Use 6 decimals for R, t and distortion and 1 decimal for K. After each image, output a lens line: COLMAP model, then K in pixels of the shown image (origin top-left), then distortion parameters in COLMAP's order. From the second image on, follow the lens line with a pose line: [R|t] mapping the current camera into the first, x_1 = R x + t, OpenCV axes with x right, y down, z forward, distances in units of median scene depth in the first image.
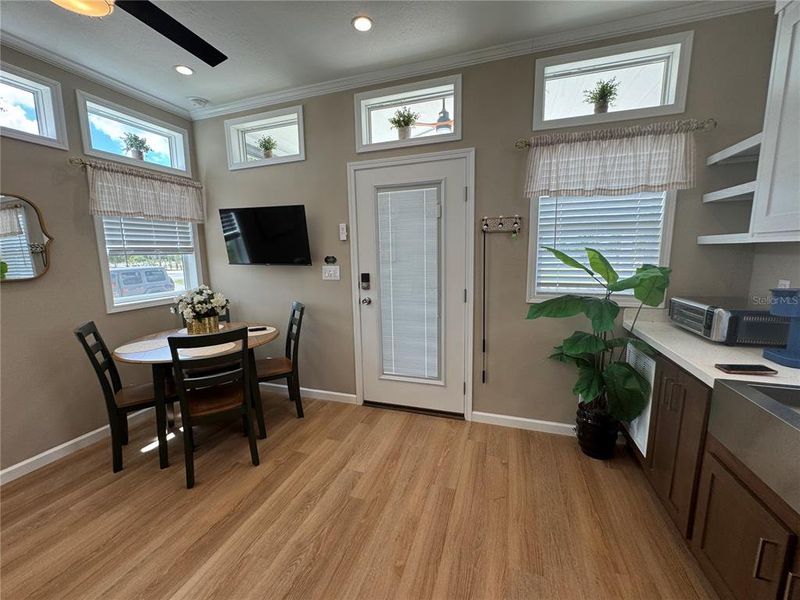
lens RADIAL K [[320.0, 0, 400.4], [0, 320.0, 299.3], [0, 0, 1]] dist [-0.003234, 0.000237]
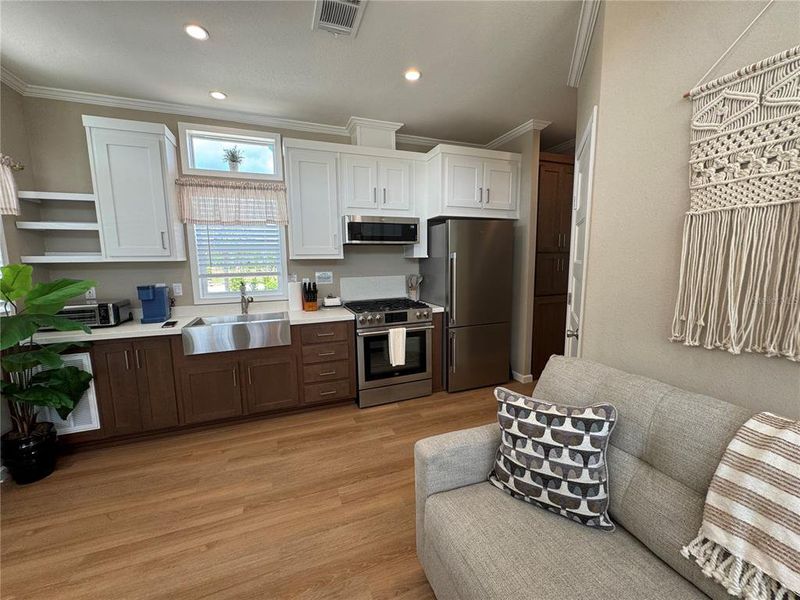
lens RADIAL K [[320.0, 0, 401.0], [0, 320.0, 300.2], [0, 0, 1]] dist [-0.003234, 0.000237]
pose [[-0.634224, -0.074336, 0.769567, -0.707387], [0.137900, 0.968530, 0.207202, -0.073710], [-0.760752, 0.237535, -0.604014, 0.556985]]
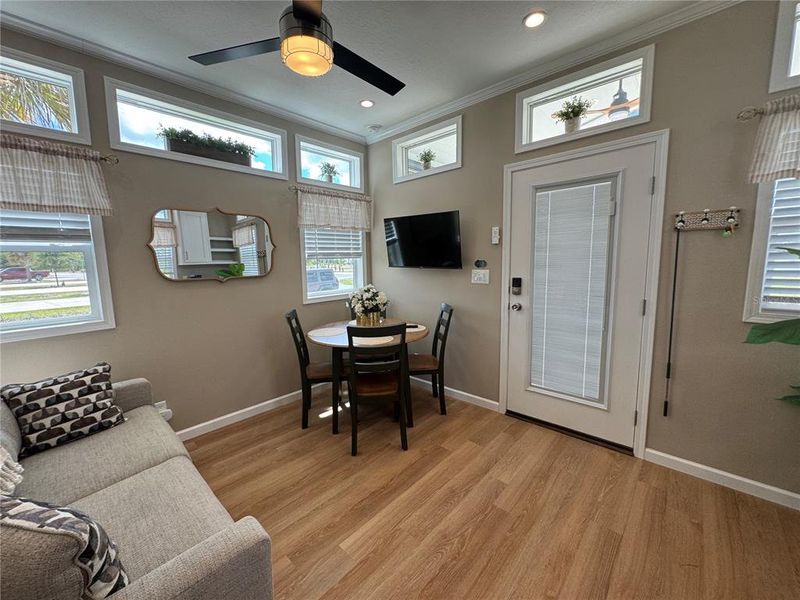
lens RADIAL K [[320.0, 0, 400.2], [0, 320.0, 299.3], [0, 0, 1]] dist [-0.003234, 0.000237]
pose [[0.912323, 0.051671, -0.406198, -0.040729], [-0.057222, 0.998360, -0.001524, 0.005087], [0.405454, 0.024634, 0.913784, -0.019360]]
